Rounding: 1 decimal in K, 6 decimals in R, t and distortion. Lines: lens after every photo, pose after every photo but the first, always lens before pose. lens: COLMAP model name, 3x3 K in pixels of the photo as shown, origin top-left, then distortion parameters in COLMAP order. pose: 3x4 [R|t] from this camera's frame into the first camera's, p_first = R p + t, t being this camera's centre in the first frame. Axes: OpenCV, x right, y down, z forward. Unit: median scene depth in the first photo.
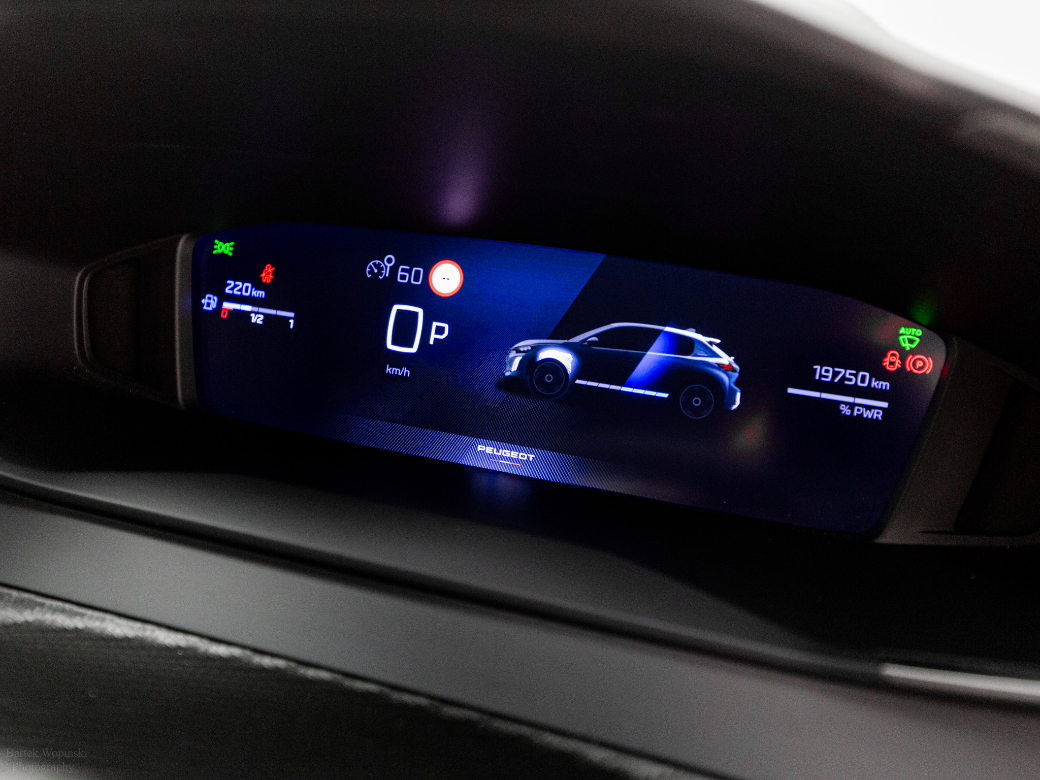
lens RADIAL K [[1037.3, 0, 520.0], [0, 1037.3, 390.0], [0, 0, 1]] dist [-0.021785, 0.006949]
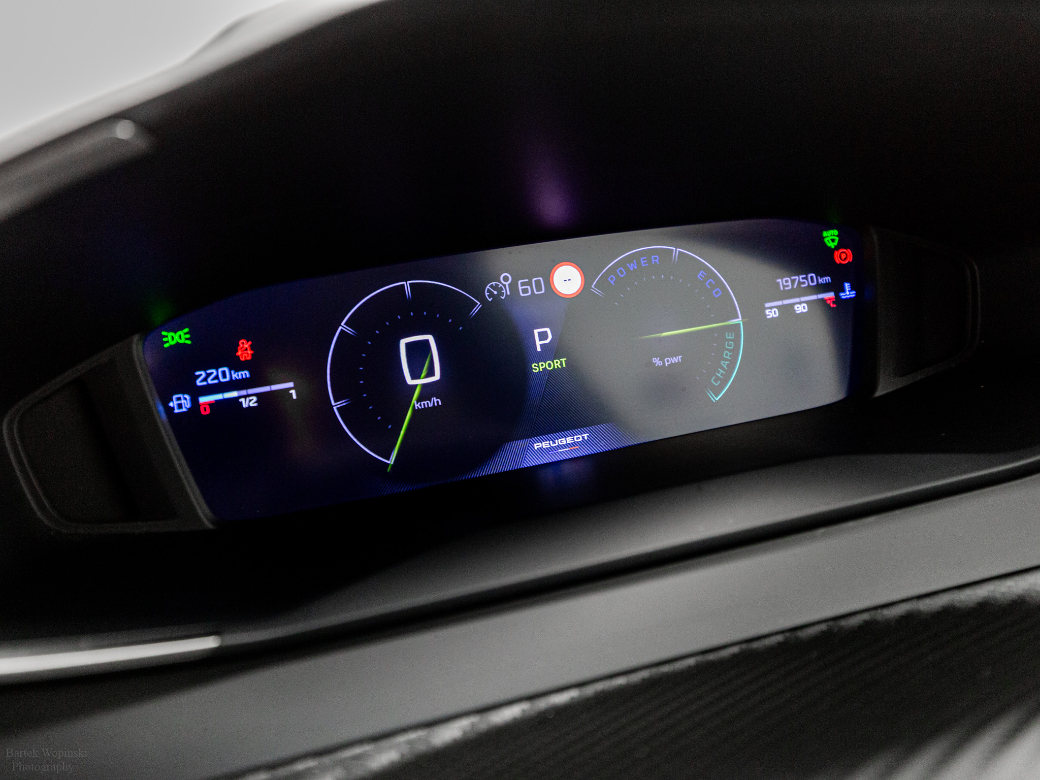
lens RADIAL K [[1037.3, 0, 520.0], [0, 1037.3, 390.0], [0, 0, 1]] dist [-0.021785, 0.006949]
pose [[0.788559, -0.305939, 0.533456, -0.561992], [0.307334, 0.947426, 0.089048, -0.089757], [-0.532654, 0.093729, 0.841127, 0.137632]]
